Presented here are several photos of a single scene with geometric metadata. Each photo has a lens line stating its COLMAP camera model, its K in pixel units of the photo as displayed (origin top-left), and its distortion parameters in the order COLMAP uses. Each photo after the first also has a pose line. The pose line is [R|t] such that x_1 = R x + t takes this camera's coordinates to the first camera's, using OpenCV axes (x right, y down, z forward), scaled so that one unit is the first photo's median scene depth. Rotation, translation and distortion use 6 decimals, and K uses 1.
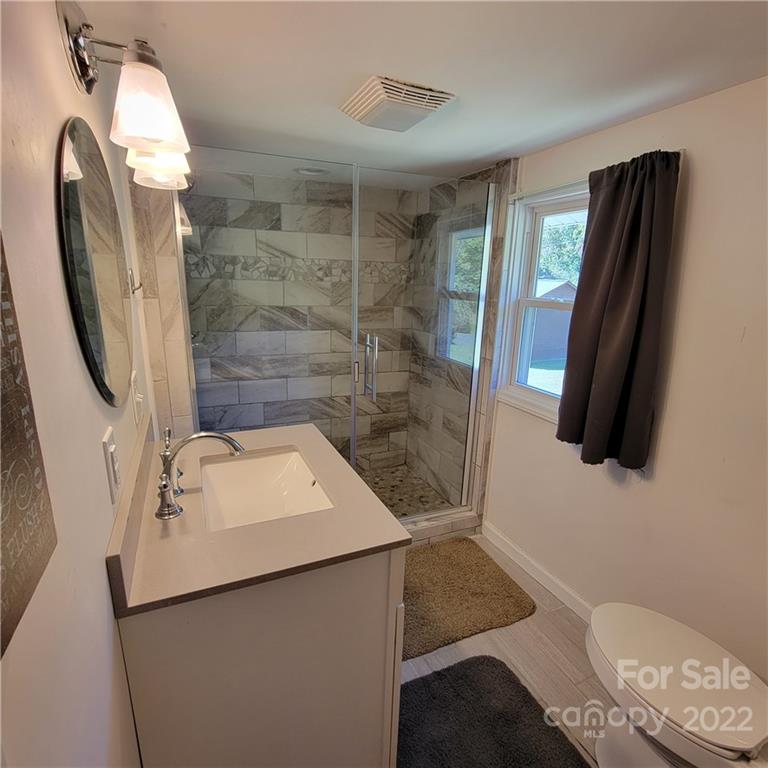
lens RADIAL K [[417.3, 0, 370.6], [0, 417.3, 385.0], [0, 0, 1]] dist [-0.009282, 0.002922]
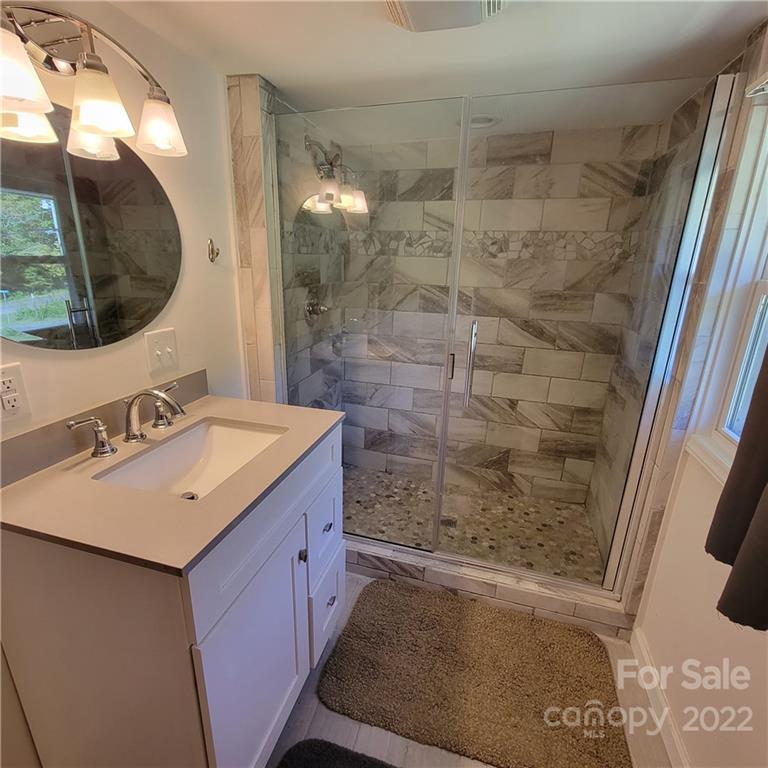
lens RADIAL K [[417.3, 0, 381.2], [0, 417.3, 387.5], [0, 0, 1]] dist [-0.009282, 0.002922]
pose [[0.767632, 0.178811, -0.615442, 0.272414], [-0.159789, 0.983362, 0.086405, -0.029102], [0.620652, 0.032014, 0.783432, 0.214164]]
